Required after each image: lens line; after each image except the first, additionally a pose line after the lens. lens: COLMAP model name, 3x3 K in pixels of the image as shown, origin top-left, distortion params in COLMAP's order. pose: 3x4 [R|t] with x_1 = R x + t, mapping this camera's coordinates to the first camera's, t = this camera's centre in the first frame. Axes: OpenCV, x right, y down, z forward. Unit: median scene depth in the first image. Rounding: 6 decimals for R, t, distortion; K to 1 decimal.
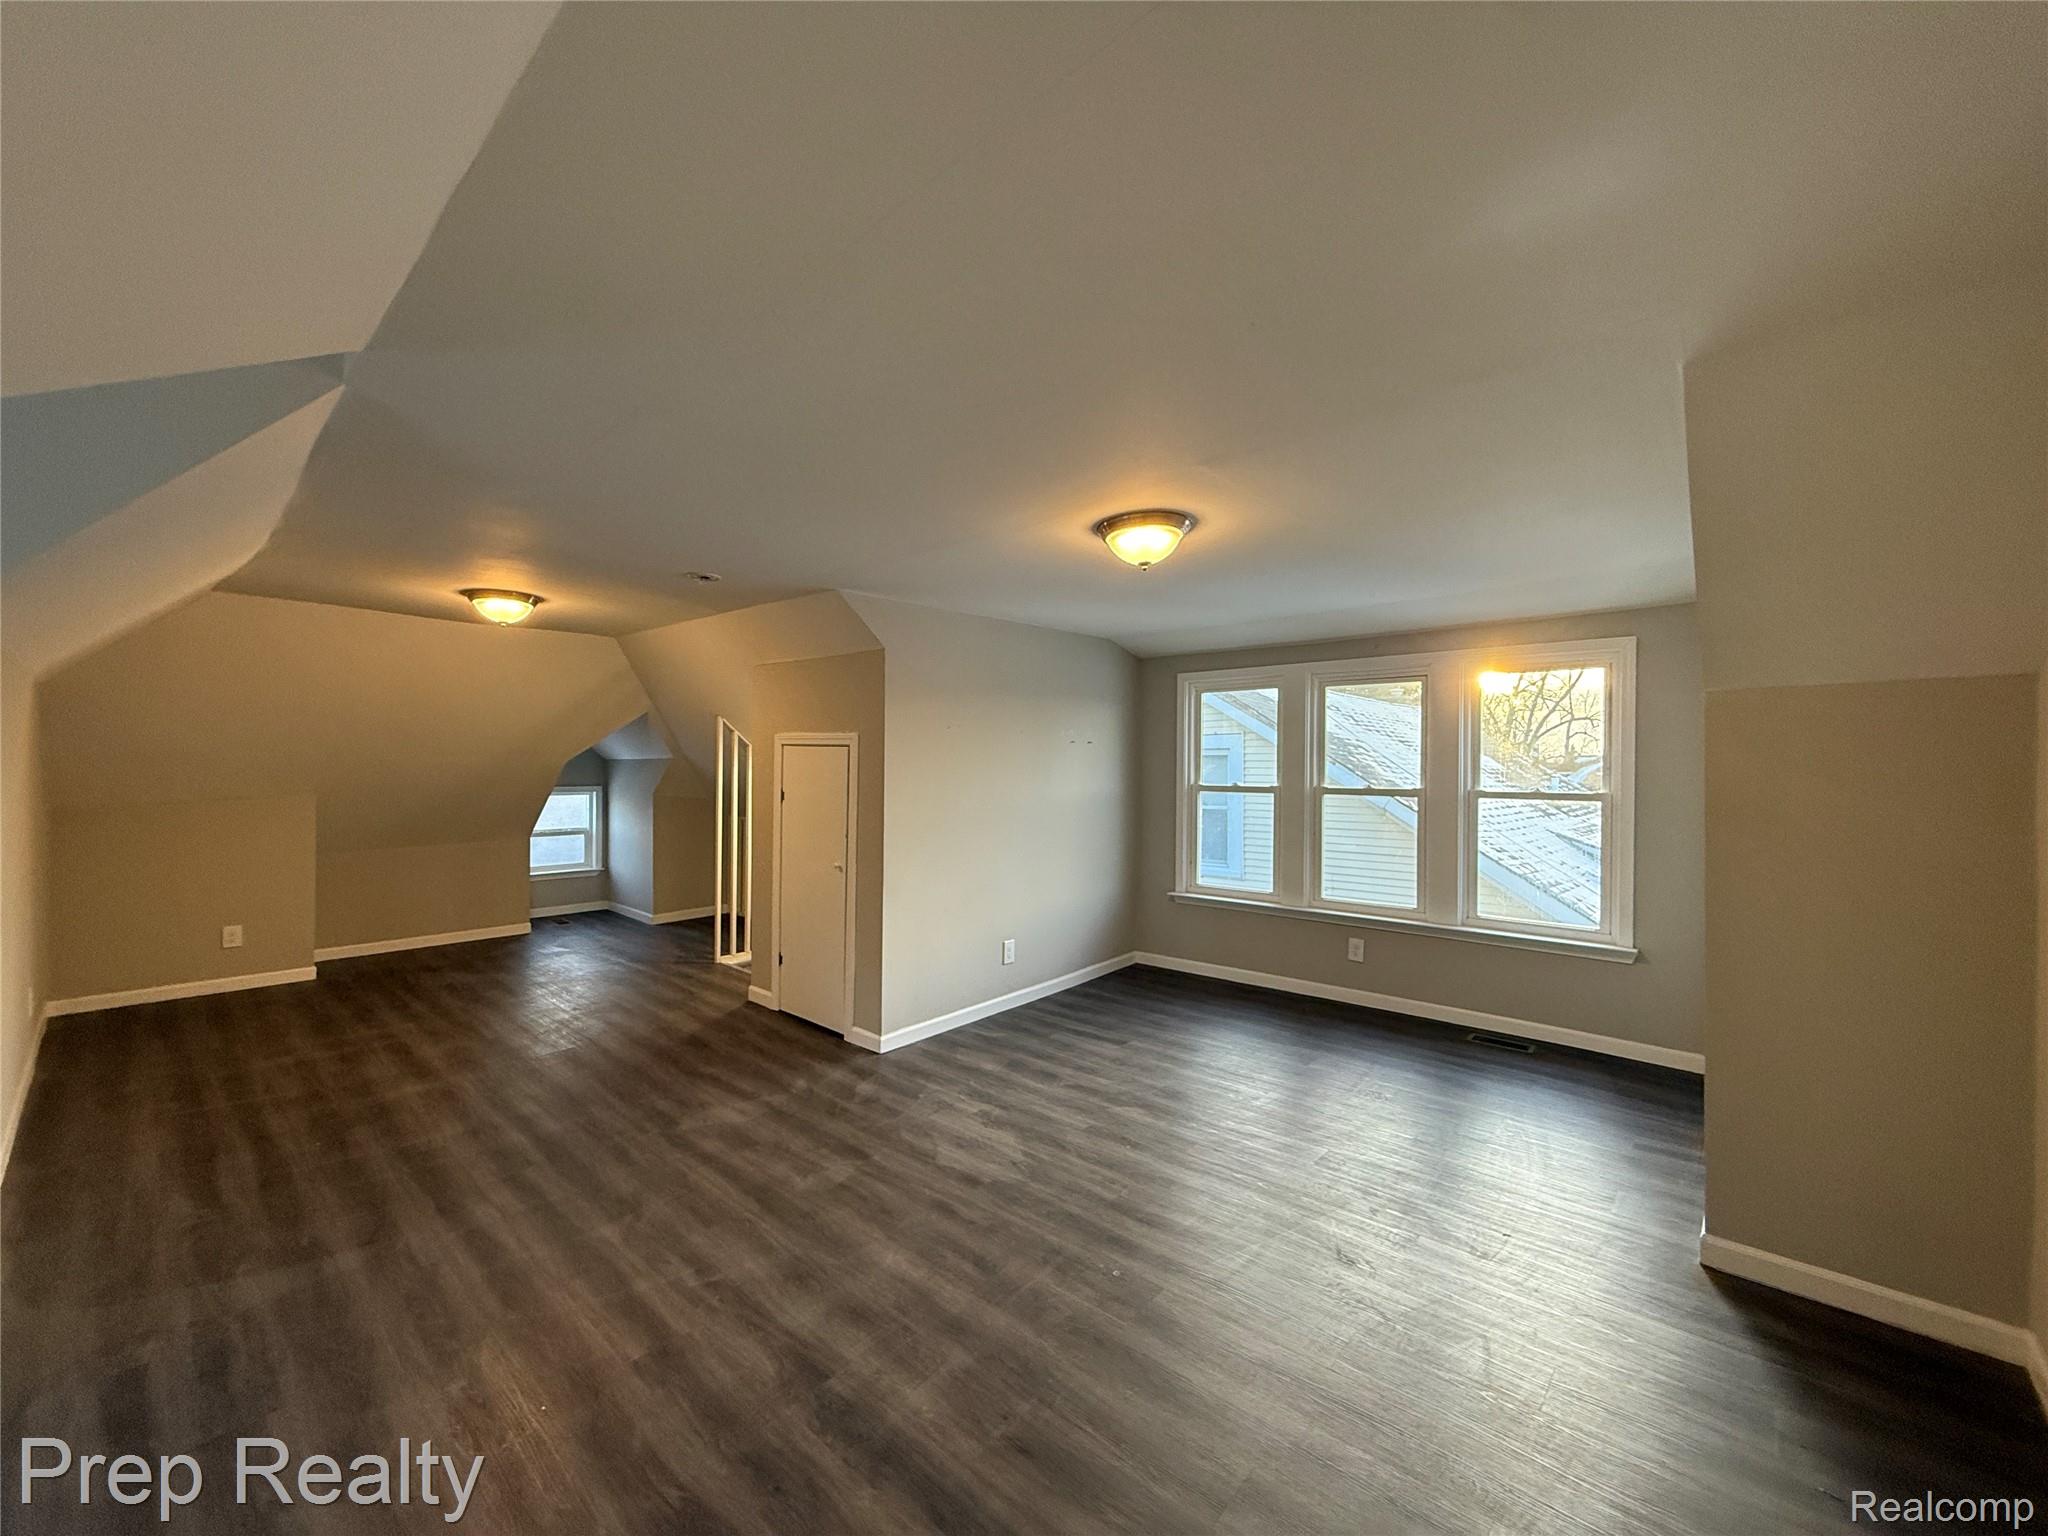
lens RADIAL K [[811.8, 0, 1020.4], [0, 811.8, 758.3], [0, 0, 1]] dist [-0.000320, 0.000104]
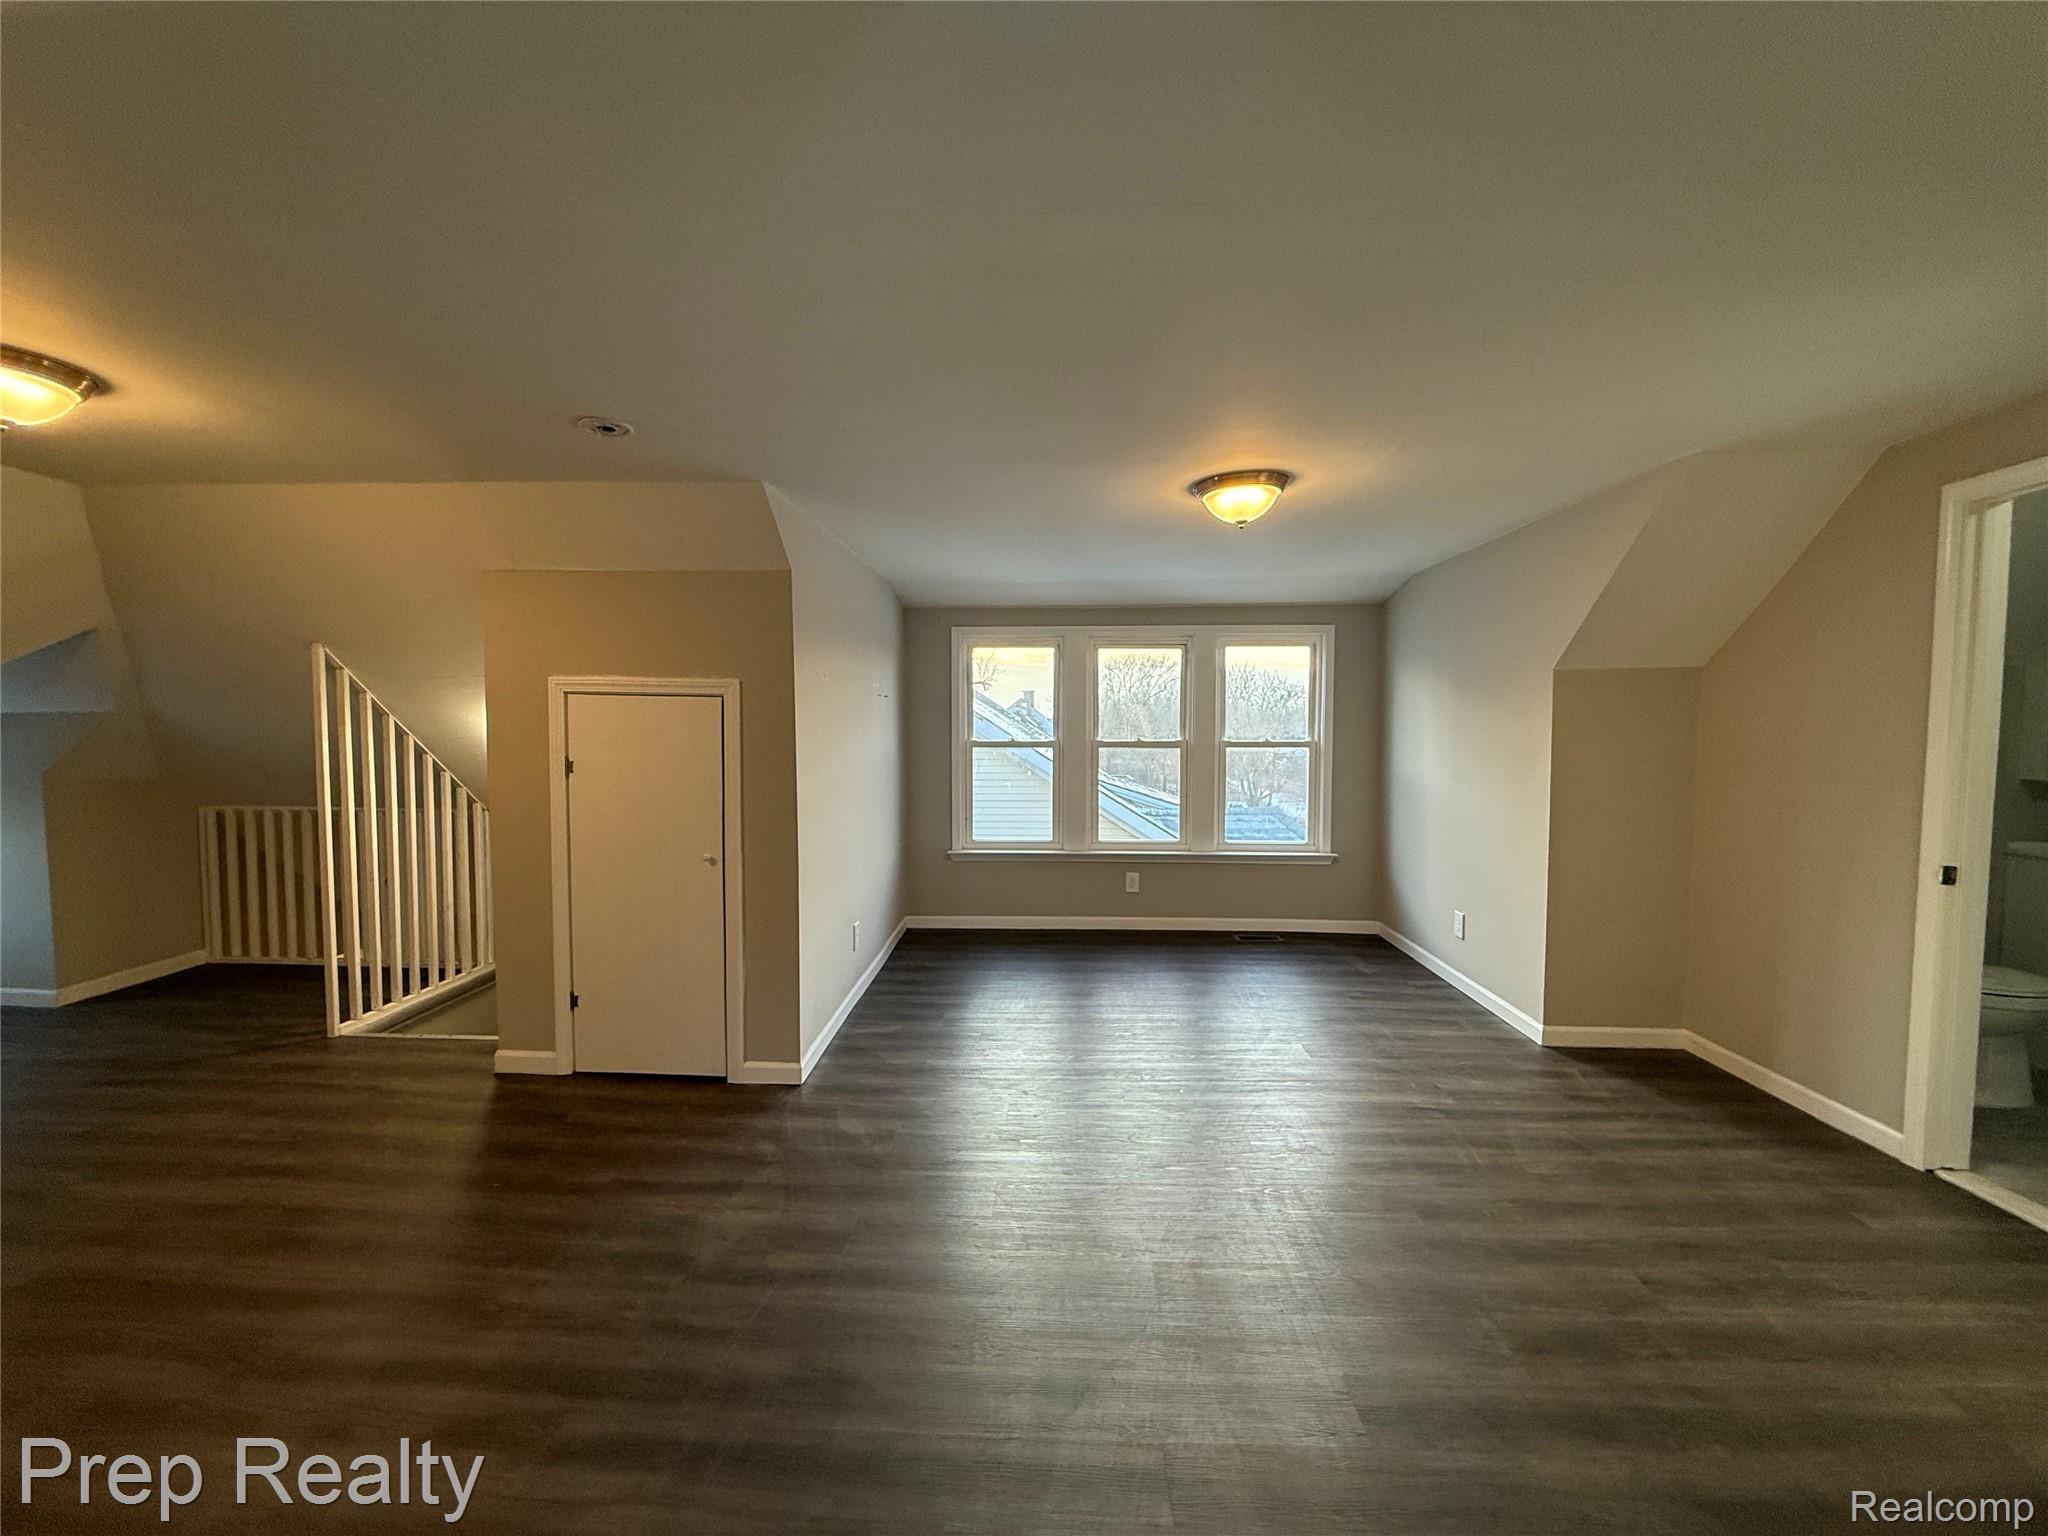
lens RADIAL K [[811.8, 0, 1014.5], [0, 811.8, 769.8], [0, 0, 1]] dist [-0.000320, 0.000104]
pose [[0.773940, -0.040378, 0.631970, -0.468897], [-0.004354, 0.997602, 0.069071, -0.000940], [-0.633244, -0.056208, 0.771908, 0.250595]]
